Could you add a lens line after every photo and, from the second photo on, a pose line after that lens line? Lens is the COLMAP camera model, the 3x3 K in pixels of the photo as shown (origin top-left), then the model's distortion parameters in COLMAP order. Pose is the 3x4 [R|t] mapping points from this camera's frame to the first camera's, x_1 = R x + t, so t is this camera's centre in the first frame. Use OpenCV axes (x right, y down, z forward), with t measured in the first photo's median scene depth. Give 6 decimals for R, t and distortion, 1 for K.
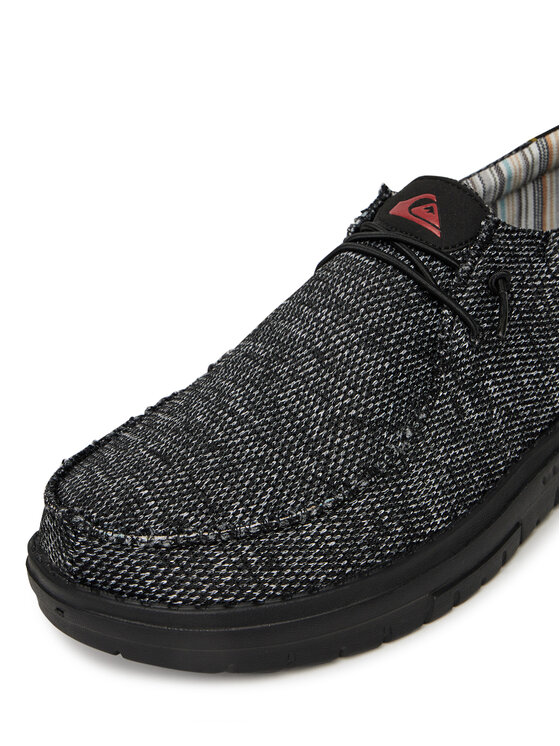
lens RADIAL K [[1458.8, 0, 280.0], [0, 1458.8, 373.0], [0, 0, 1]] dist [-0.044720, -0.256764]
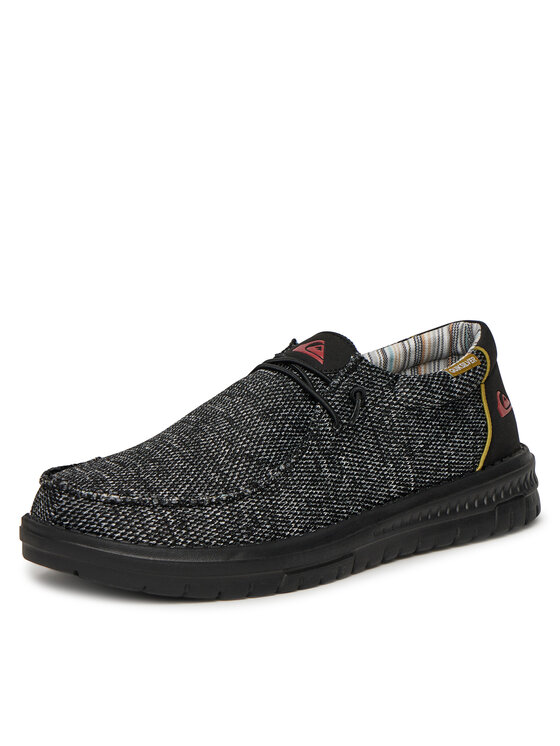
lens RADIAL K [[2183.7, 0, 280.0], [0, 2183.7, 373.0], [0, 0, 1]] dist [0.103375, 0.138239]
pose [[0.992688, 0.120649, -0.003801, 0.082865], [-0.117494, 0.958557, -0.259546, 0.541358], [-0.027670, 0.258095, 0.965723, -1.245748]]
